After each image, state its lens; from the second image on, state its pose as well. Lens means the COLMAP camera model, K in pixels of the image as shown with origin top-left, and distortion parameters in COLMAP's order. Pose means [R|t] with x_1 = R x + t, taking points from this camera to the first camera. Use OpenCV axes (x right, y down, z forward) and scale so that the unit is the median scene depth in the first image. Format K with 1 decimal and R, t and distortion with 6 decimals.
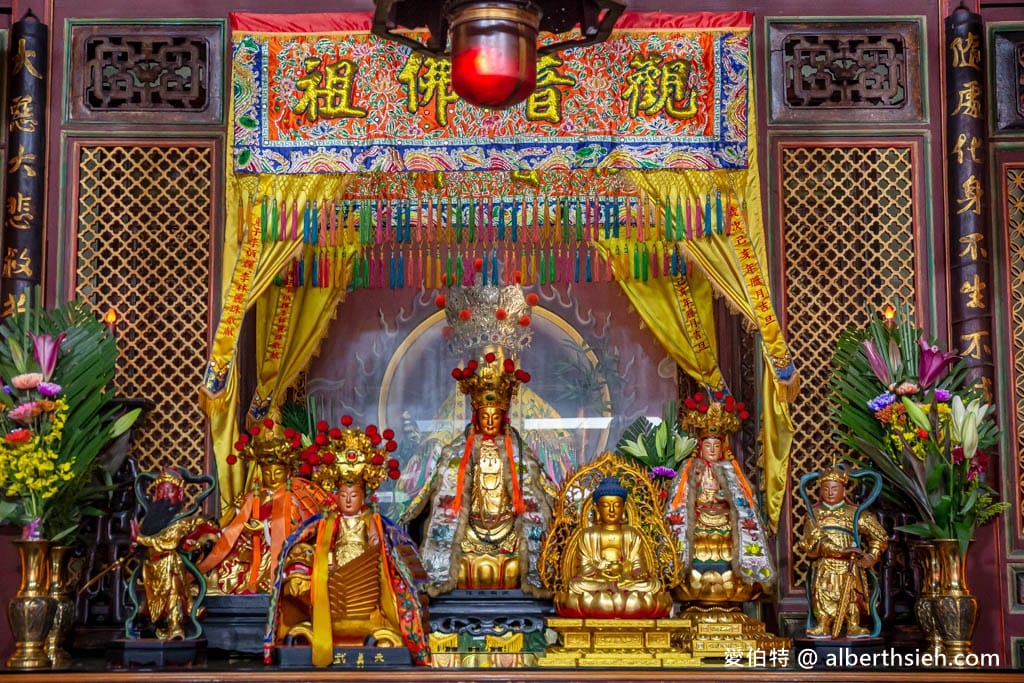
lens RADIAL K [[1643.9, 0, 510.8], [0, 1643.9, 344.1], [0, 0, 1]] dist [0.082247, 0.000000]
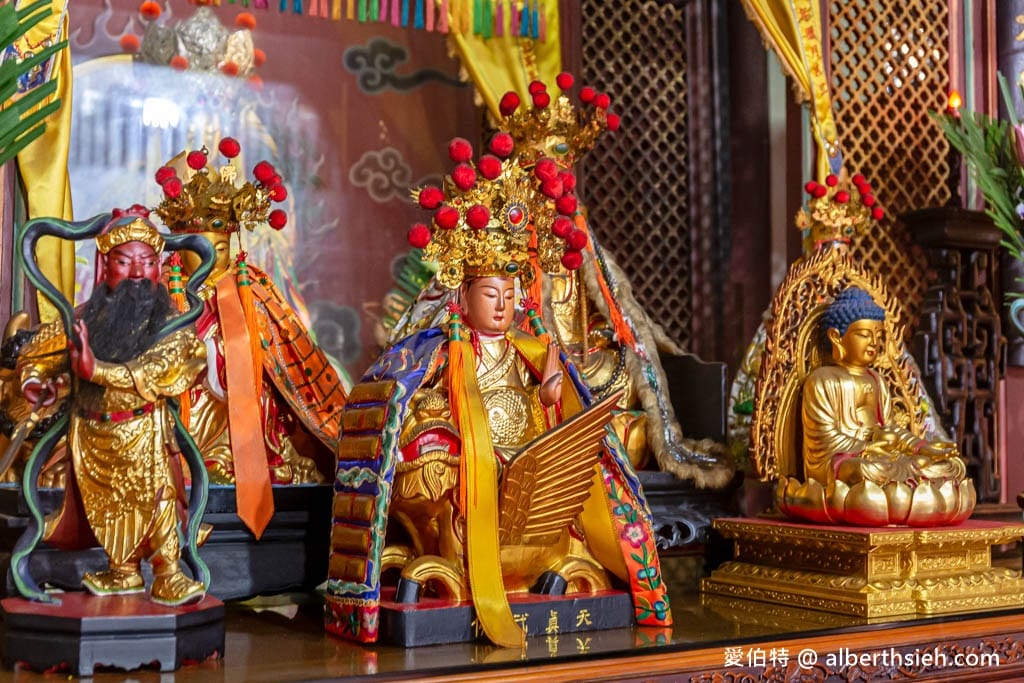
lens RADIAL K [[1381.5, 0, 512.8], [0, 1381.5, 341.0], [0, 0, 1]] dist [-0.096621, 0.000000]
pose [[0.860841, 0.035480, 0.507636, -0.268377], [-0.078068, 0.994965, 0.062847, 0.069931], [-0.502850, -0.093732, 0.859277, 0.563780]]
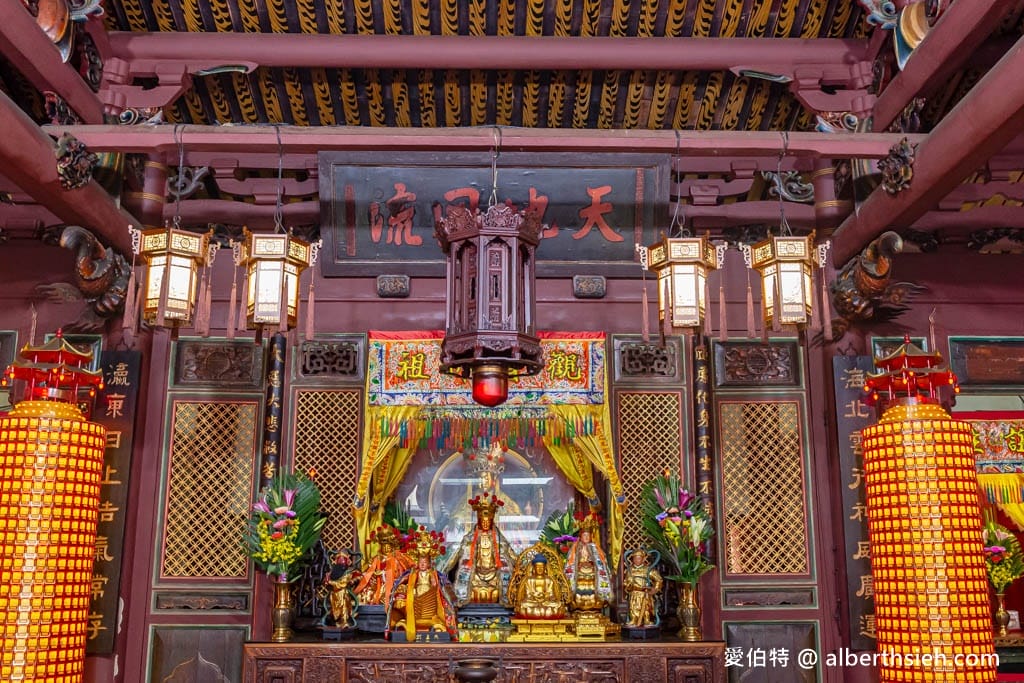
lens RADIAL K [[964.4, 0, 519.3], [0, 964.4, 336.4], [0, 0, 1]] dist [-0.011694, 0.000000]
pose [[0.999561, 0.009031, 0.028209, -0.006104], [-0.006726, 0.996710, -0.080775, -0.096459], [-0.028846, 0.080550, 0.996333, -0.295328]]
